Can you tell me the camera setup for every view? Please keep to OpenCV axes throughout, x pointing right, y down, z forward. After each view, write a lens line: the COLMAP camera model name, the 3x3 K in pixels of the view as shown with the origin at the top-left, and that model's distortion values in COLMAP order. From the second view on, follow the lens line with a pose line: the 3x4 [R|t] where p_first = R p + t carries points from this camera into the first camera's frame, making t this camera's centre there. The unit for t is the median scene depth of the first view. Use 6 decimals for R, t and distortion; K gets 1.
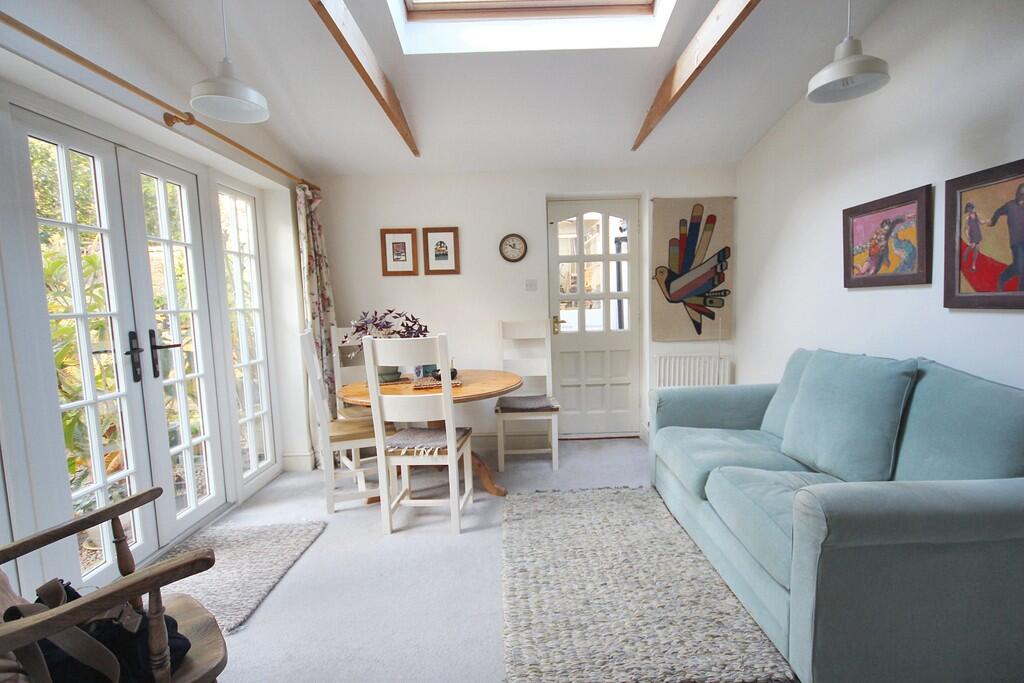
lens RADIAL K [[473.1, 0, 516.0], [0, 473.1, 345.5], [0, 0, 1]] dist [-0.000122, -0.000320]
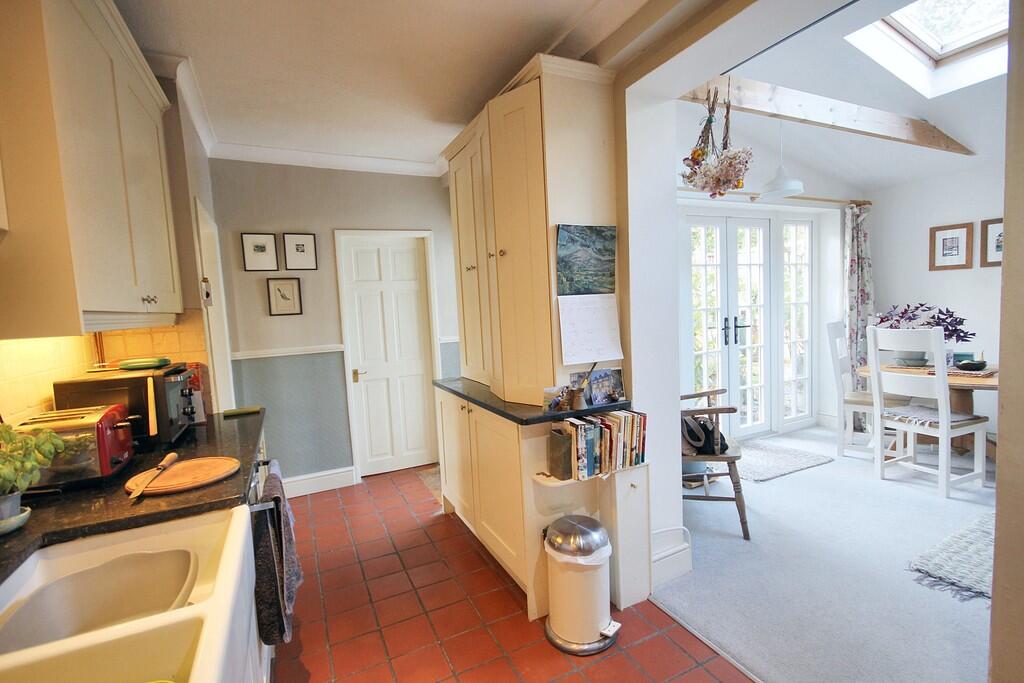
lens RADIAL K [[473.1, 0, 513.5], [0, 473.1, 343.9], [0, 0, 1]] dist [-0.000122, -0.000320]
pose [[0.428037, 0.082424, -0.899995, 0.352886], [-0.049140, 0.996482, 0.067889, -0.008602], [0.902425, 0.015167, 0.430581, -0.379345]]
